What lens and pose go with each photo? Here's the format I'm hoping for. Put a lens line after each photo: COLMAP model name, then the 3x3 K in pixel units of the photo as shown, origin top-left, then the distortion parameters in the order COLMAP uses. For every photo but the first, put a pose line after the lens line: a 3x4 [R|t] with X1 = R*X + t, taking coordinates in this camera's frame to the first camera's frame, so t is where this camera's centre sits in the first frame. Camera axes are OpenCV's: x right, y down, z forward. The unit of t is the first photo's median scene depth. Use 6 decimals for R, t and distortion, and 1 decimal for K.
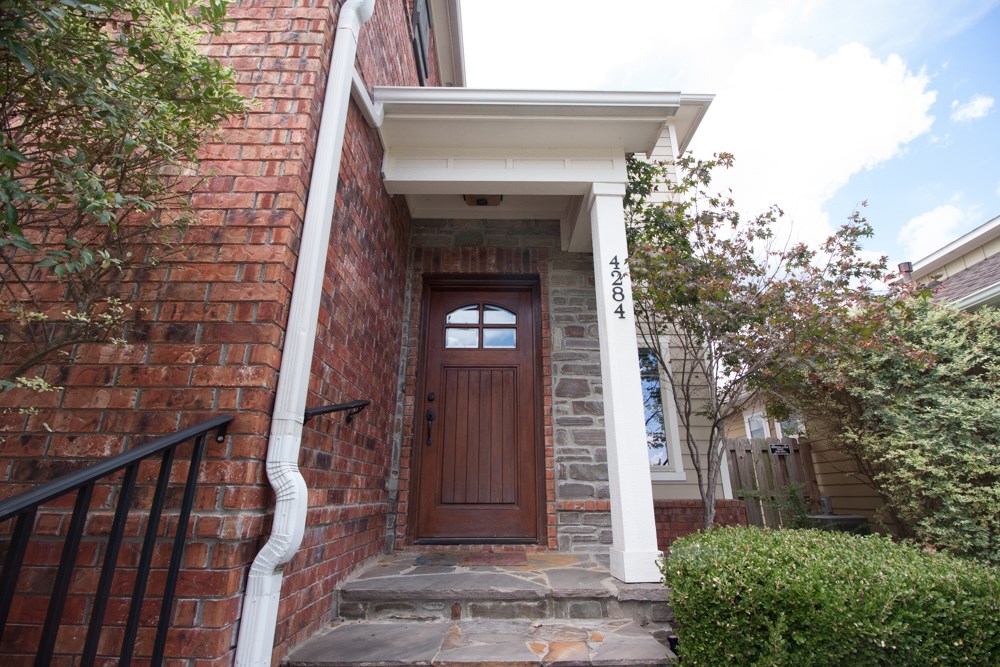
lens RADIAL K [[467.2, 0, 504.5], [0, 467.2, 337.6], [0, 0, 1]] dist [0.000594, -0.010089]
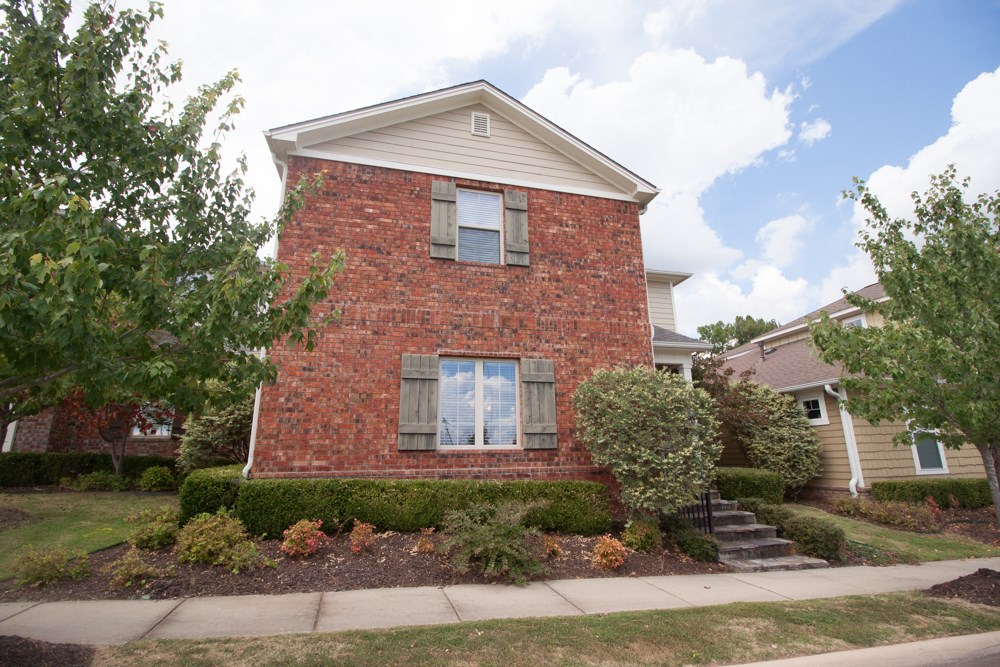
lens RADIAL K [[463.8, 0, 496.9], [0, 463.8, 335.4], [0, 0, 1]] dist [-0.001138, -0.014792]
pose [[0.974817, 0.045509, 0.218315, -1.598497], [-0.059278, 0.996616, 0.056936, -0.576778], [-0.214985, -0.068443, 0.974216, -1.641702]]
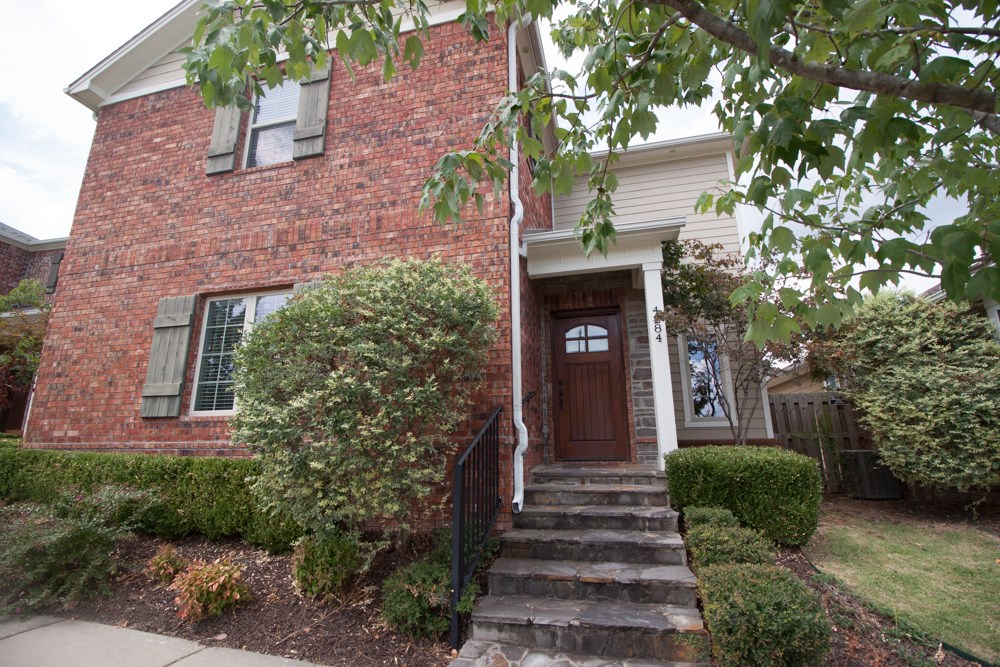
lens RADIAL K [[463.8, 0, 496.9], [0, 463.8, 335.4], [0, 0, 1]] dist [-0.001138, -0.014792]
pose [[0.963819, -0.070186, -0.257150, 0.080922], [0.092000, 0.993021, 0.073789, -0.219965], [0.250176, -0.094777, 0.963550, -0.804645]]
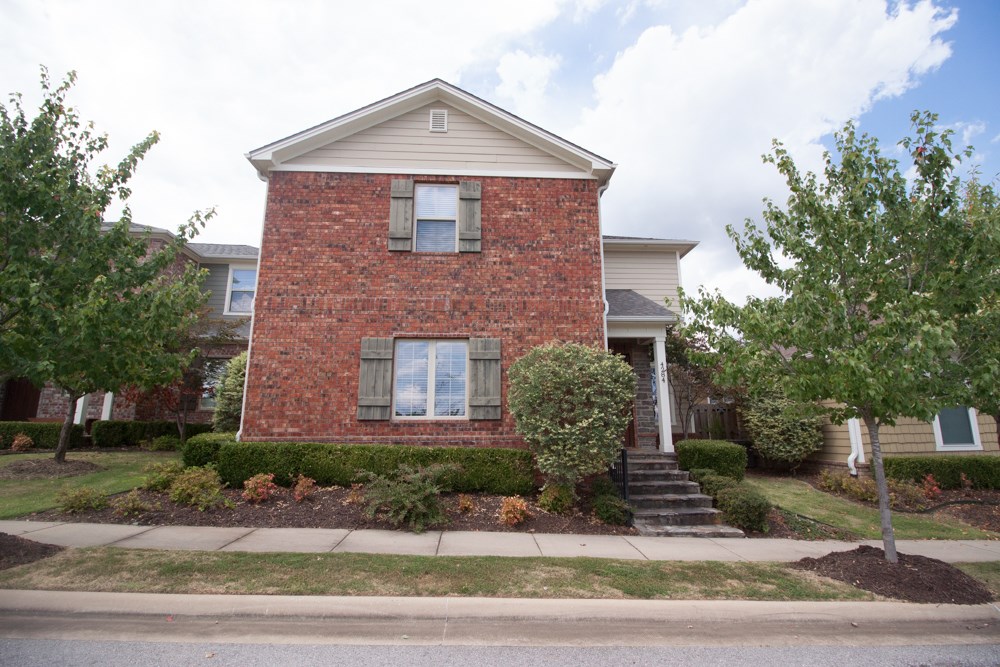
lens RADIAL K [[463.8, 0, 496.9], [0, 463.8, 335.4], [0, 0, 1]] dist [-0.001138, -0.014792]
pose [[0.999743, 0.002441, 0.022542, -0.884459], [-0.005190, 0.992428, 0.122721, -0.664227], [-0.022072, -0.122806, 0.992185, -1.940715]]
